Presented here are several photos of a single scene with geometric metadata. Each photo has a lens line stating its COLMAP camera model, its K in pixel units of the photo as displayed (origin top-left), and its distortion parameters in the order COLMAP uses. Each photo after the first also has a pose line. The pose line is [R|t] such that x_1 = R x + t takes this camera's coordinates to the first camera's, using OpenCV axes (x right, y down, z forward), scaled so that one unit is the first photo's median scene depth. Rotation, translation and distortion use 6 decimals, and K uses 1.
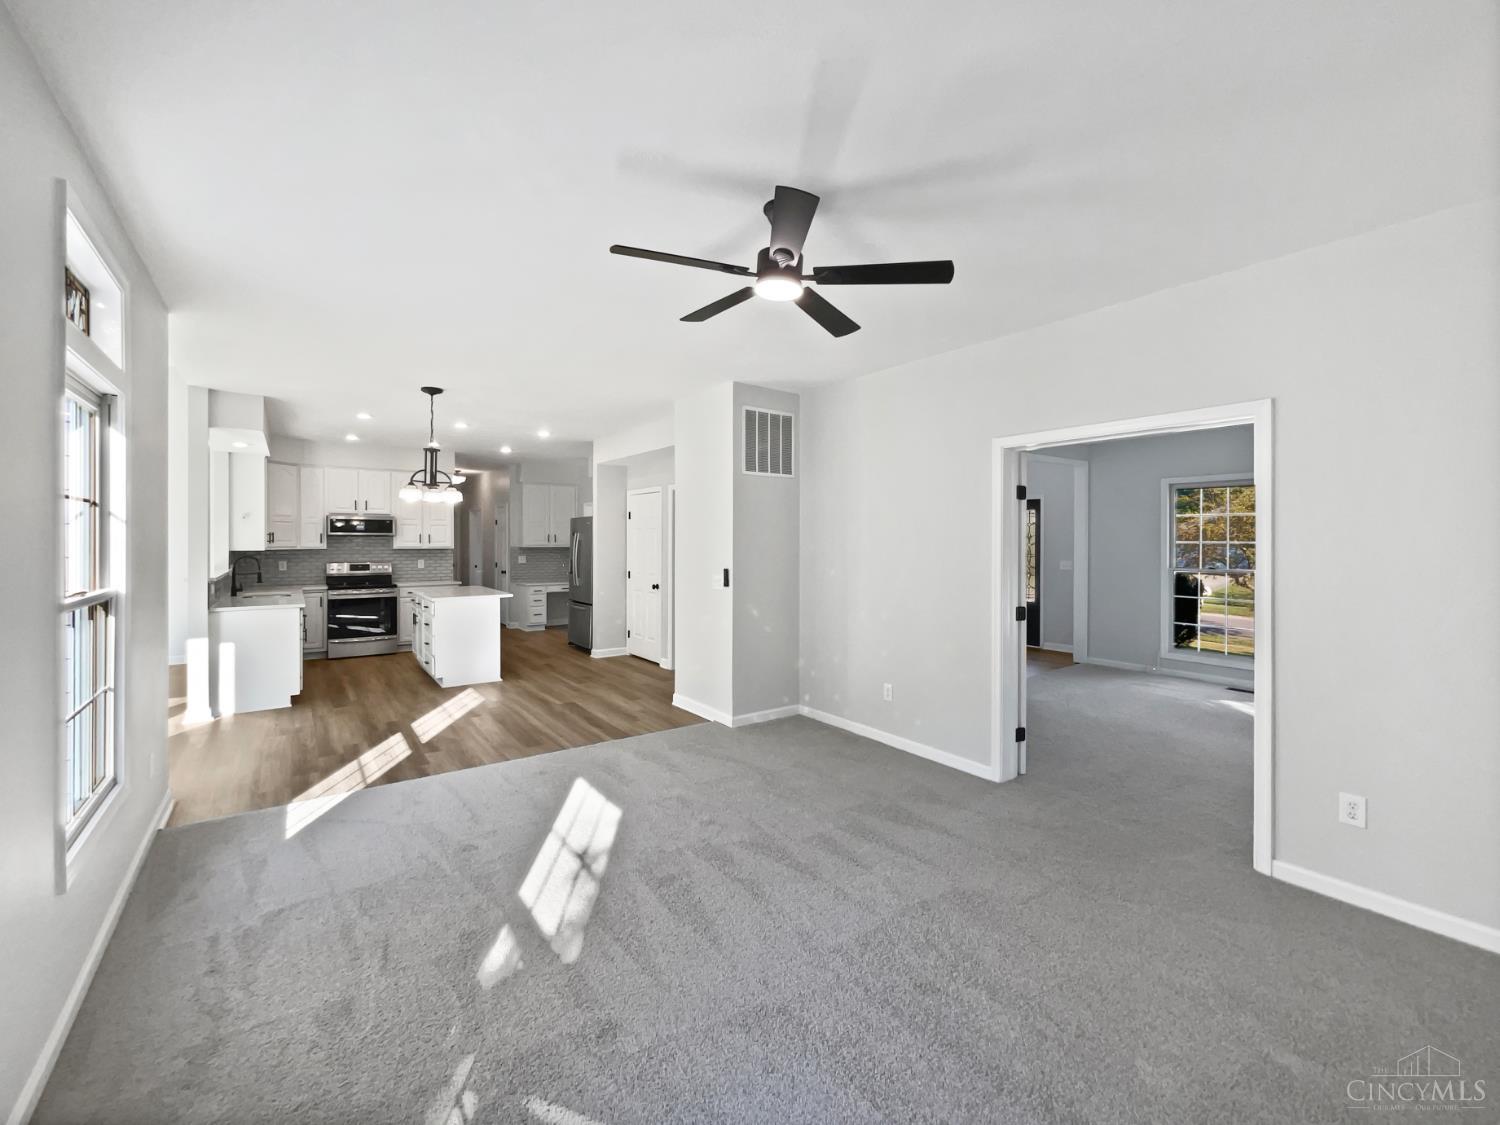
lens RADIAL K [[621.2, 0, 746.5], [0, 621.2, 542.2], [0, 0, 1]] dist [-0.000008, 0.000014]
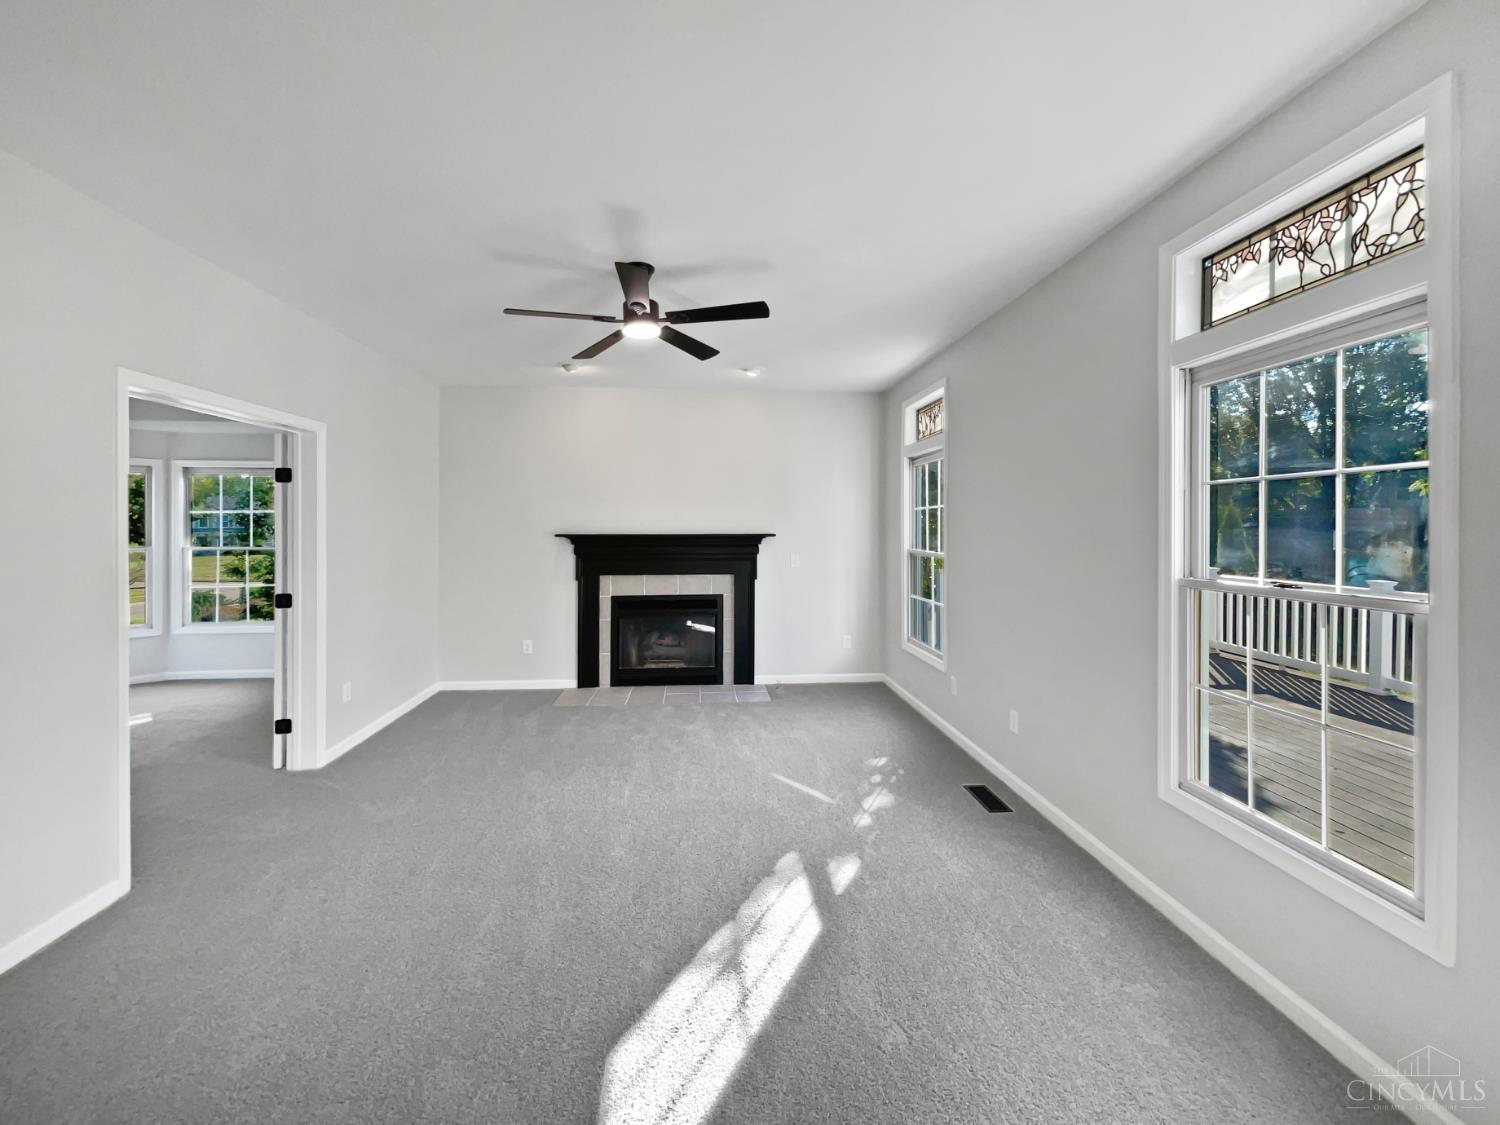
lens RADIAL K [[636.5, 0, 750.3], [0, 636.5, 525.9], [0, 0, 1]] dist [0.000003, 0.000054]
pose [[-0.855324, -0.000011, 0.518093, -0.460206], [0.002475, 0.999989, 0.004108, -0.002488], [-0.518087, 0.004796, -0.855314, 1.120725]]
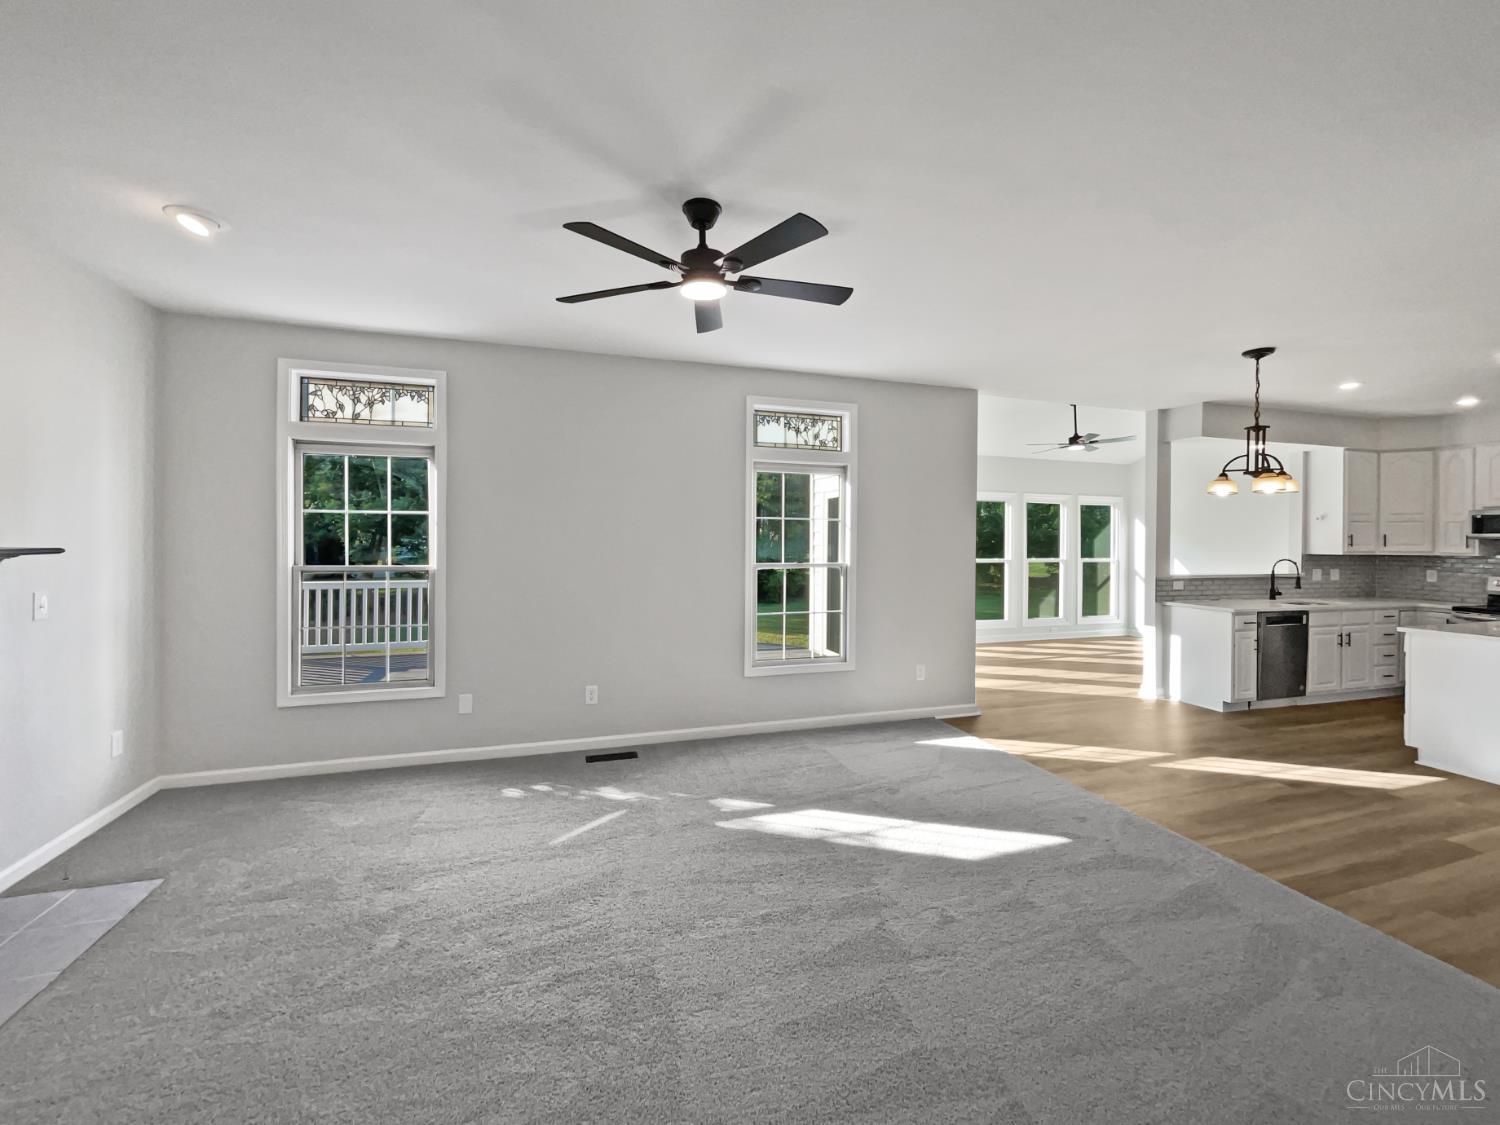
lens RADIAL K [[621.2, 0, 746.5], [0, 621.2, 542.2], [0, 0, 1]] dist [-0.000008, 0.000014]
pose [[-0.305095, 0.001929, -0.952320, 0.562688], [-0.012781, 0.999900, 0.006120, 0.001068], [0.952236, 0.014038, -0.305040, 0.777689]]
